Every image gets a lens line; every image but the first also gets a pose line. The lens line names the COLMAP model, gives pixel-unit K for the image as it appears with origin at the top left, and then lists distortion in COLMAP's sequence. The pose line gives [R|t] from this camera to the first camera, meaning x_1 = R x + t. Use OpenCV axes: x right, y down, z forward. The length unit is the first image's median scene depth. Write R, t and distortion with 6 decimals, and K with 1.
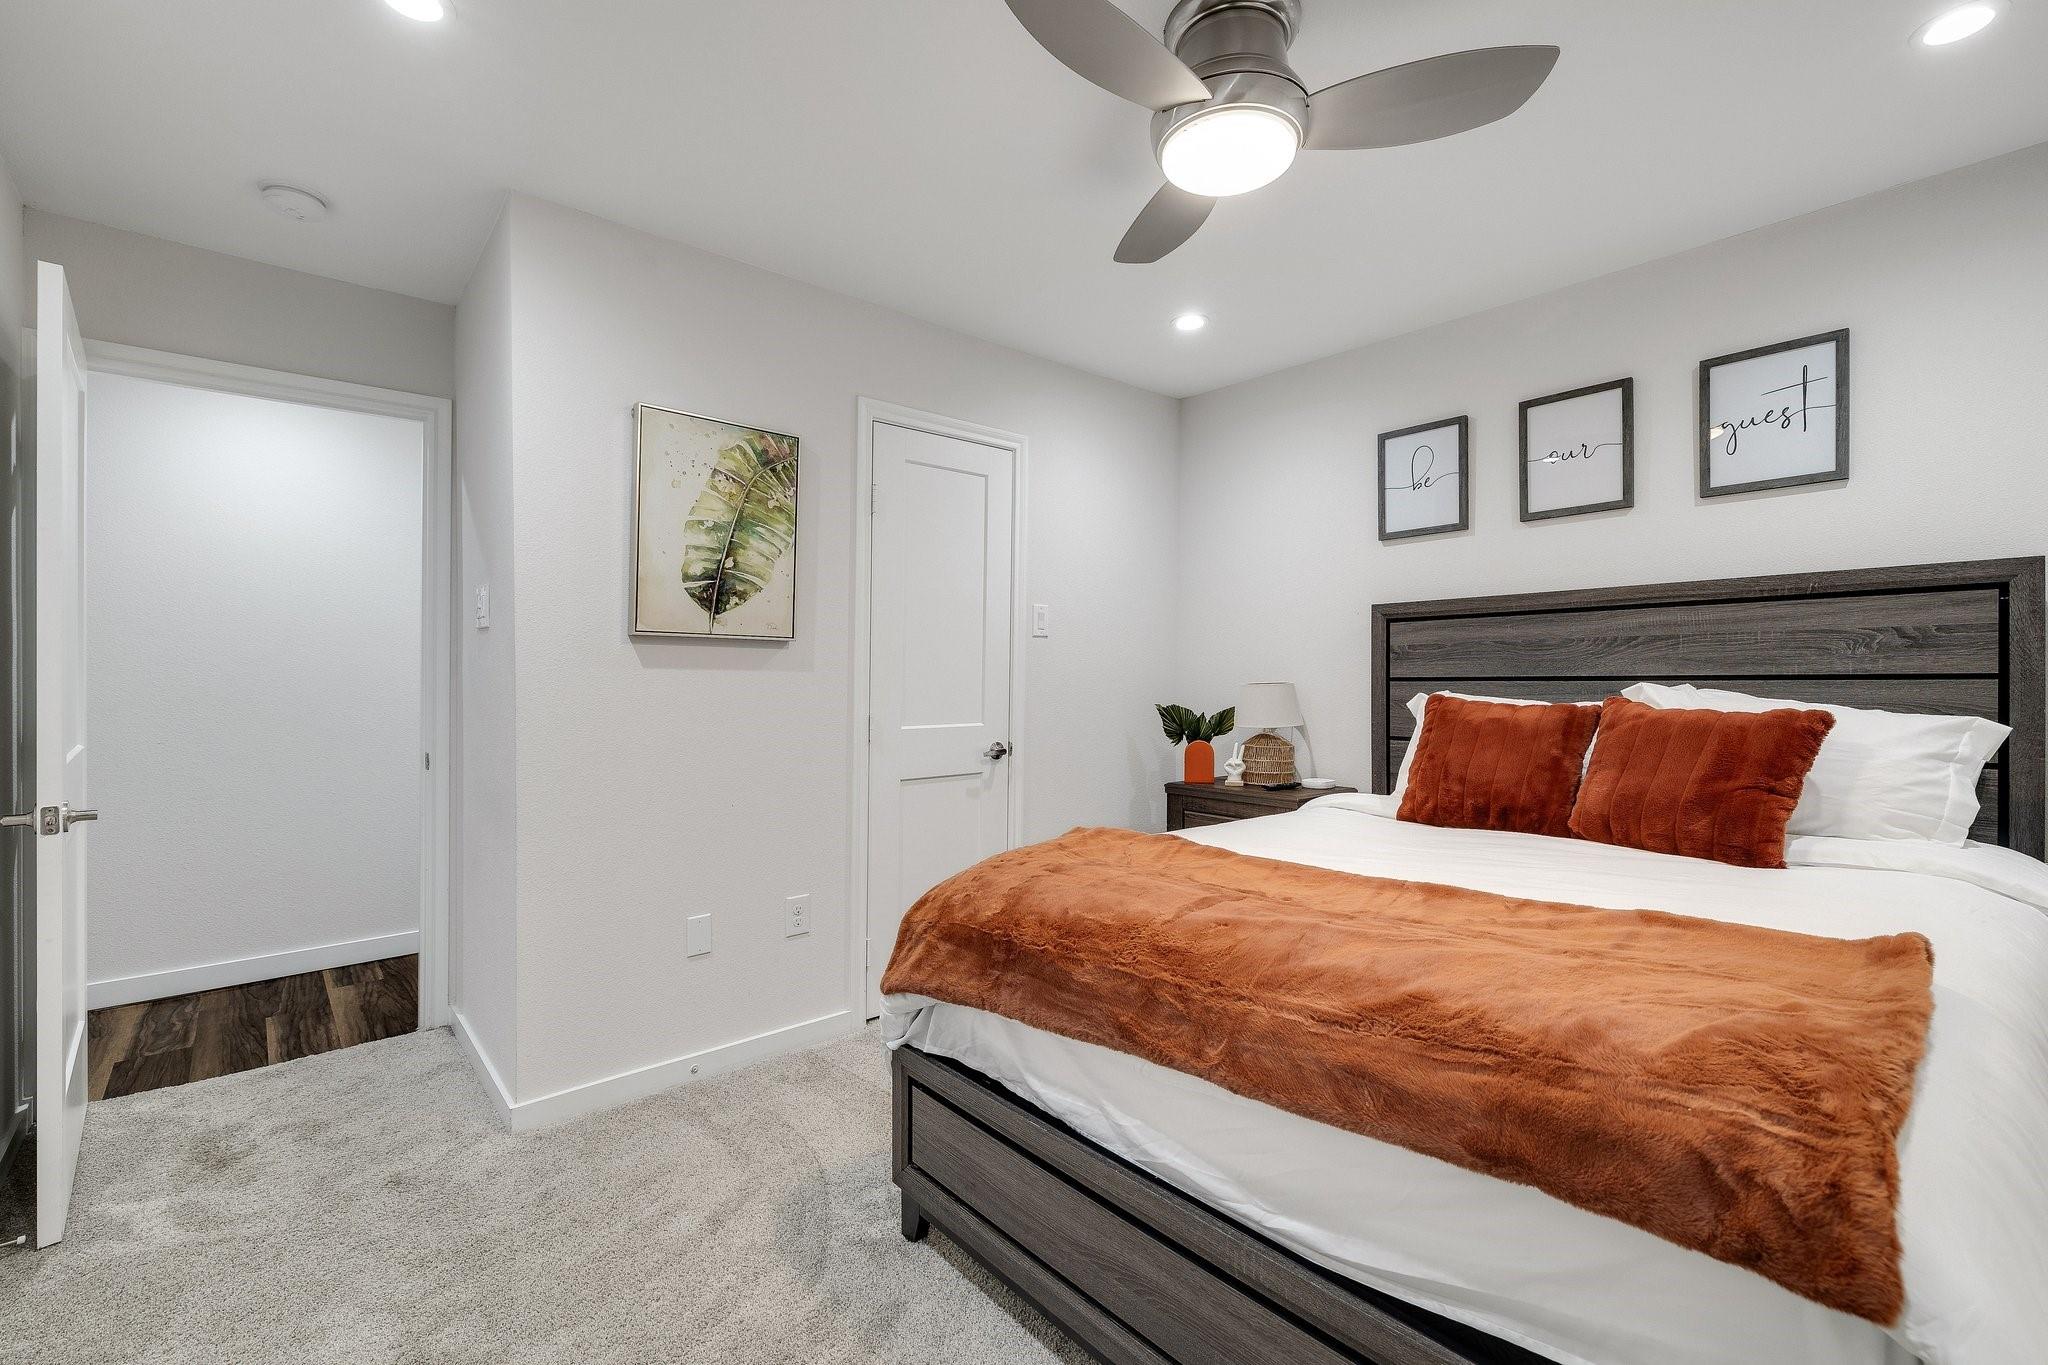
lens RADIAL K [[866.3, 0, 1024.0], [0, 866.3, 682.5], [0, 0, 1]] dist [-0.000012, 0.000132]
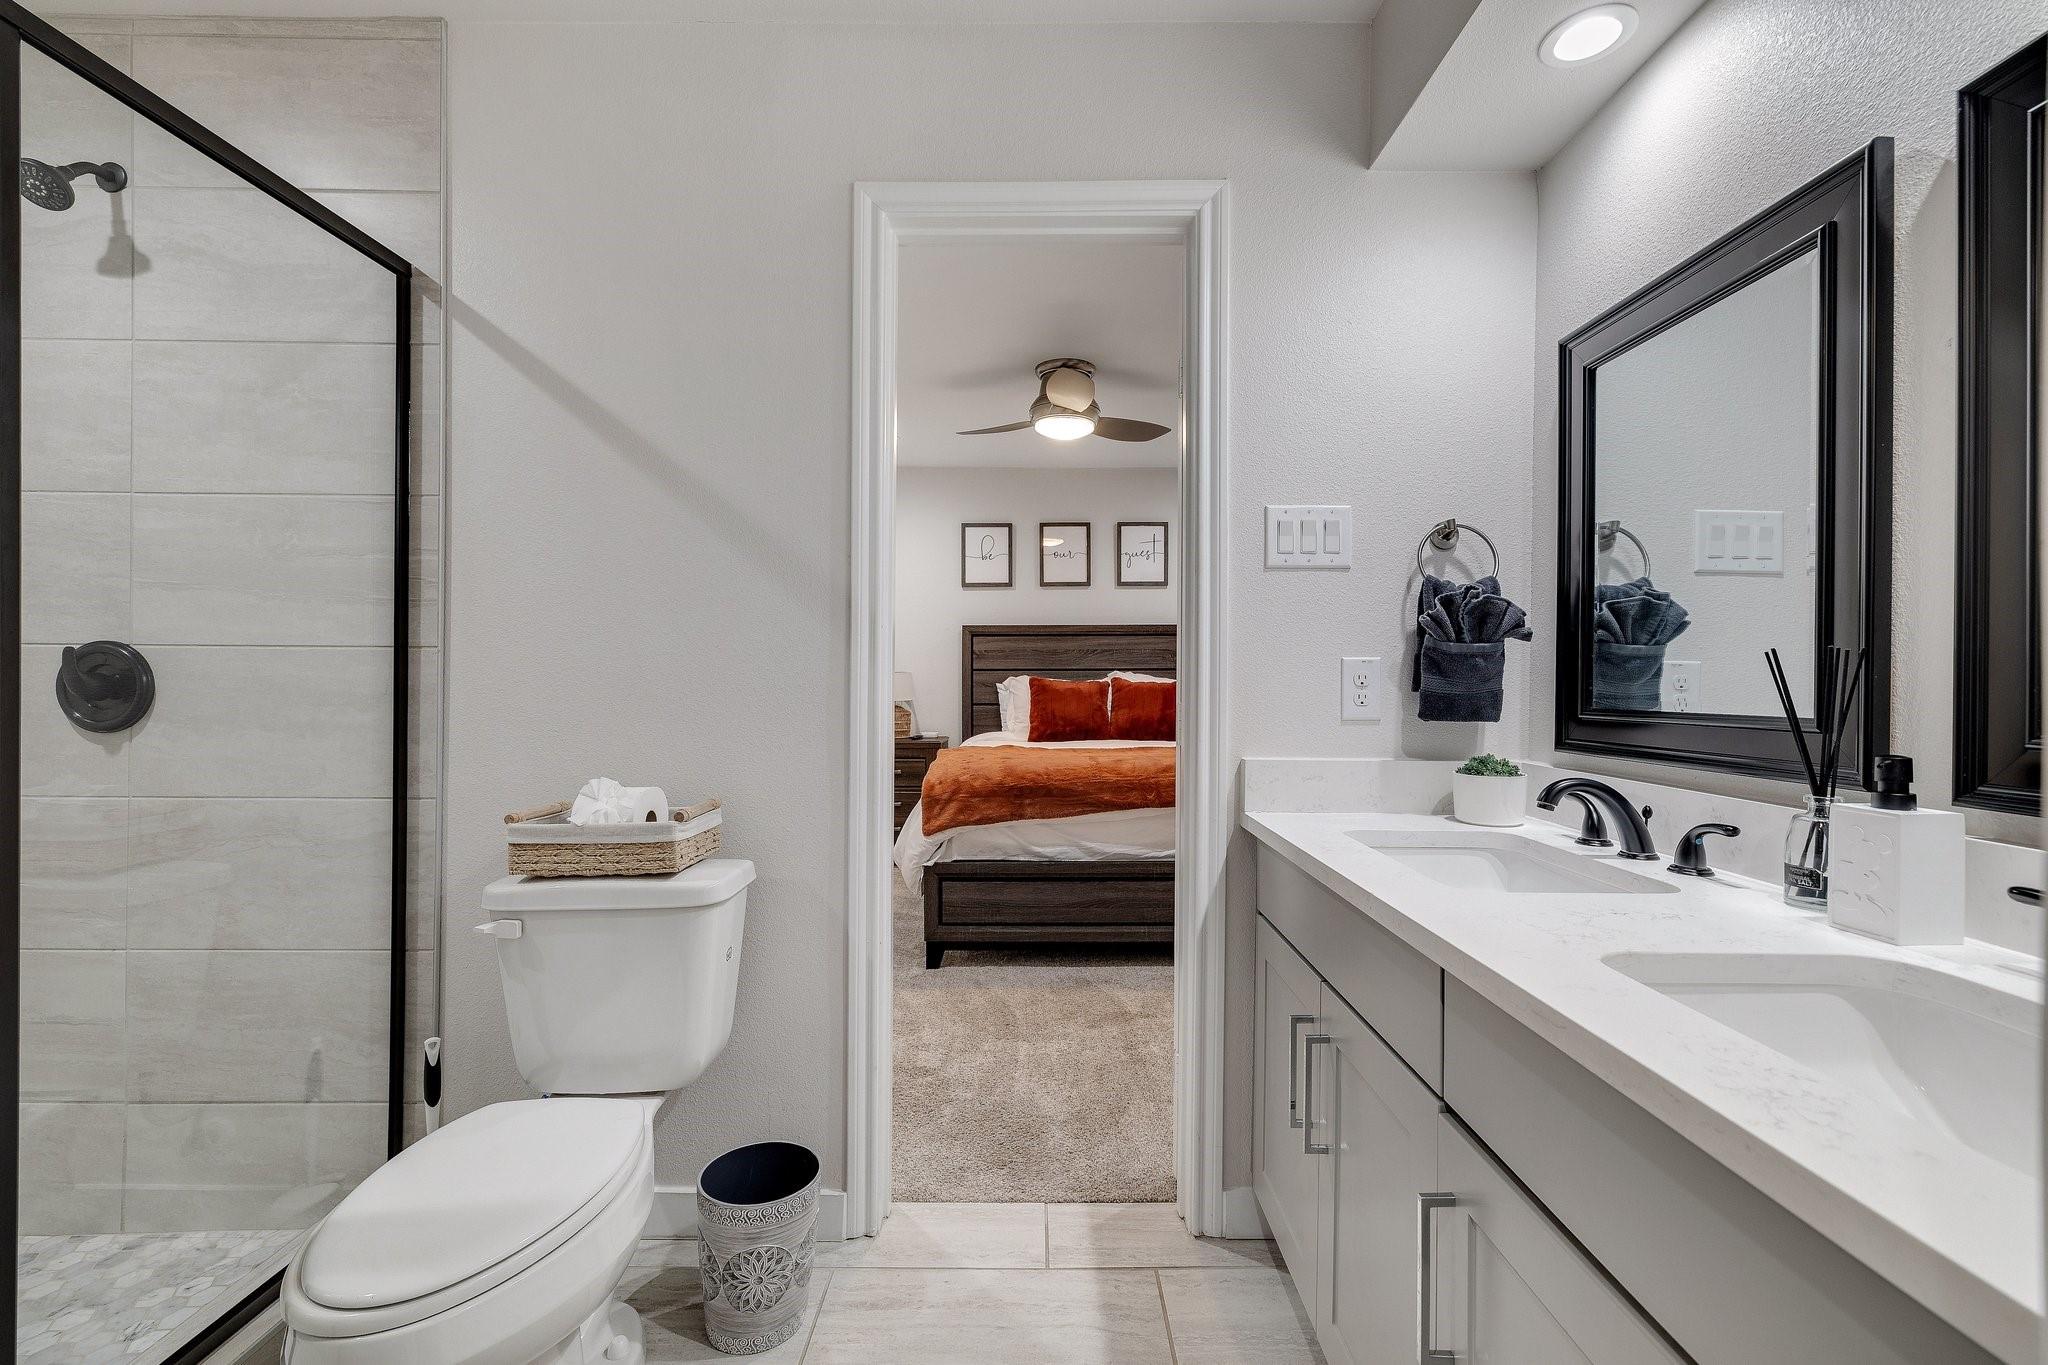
lens RADIAL K [[889.6, 0, 1008.2], [0, 889.6, 679.3], [0, 0, 1]] dist [-0.000210, 0.000367]
pose [[0.672297, 0.002713, 0.740277, -0.974370], [0.000684, 0.999991, -0.004286, 0.026240], [-0.740281, 0.003388, 0.672289, -0.262921]]
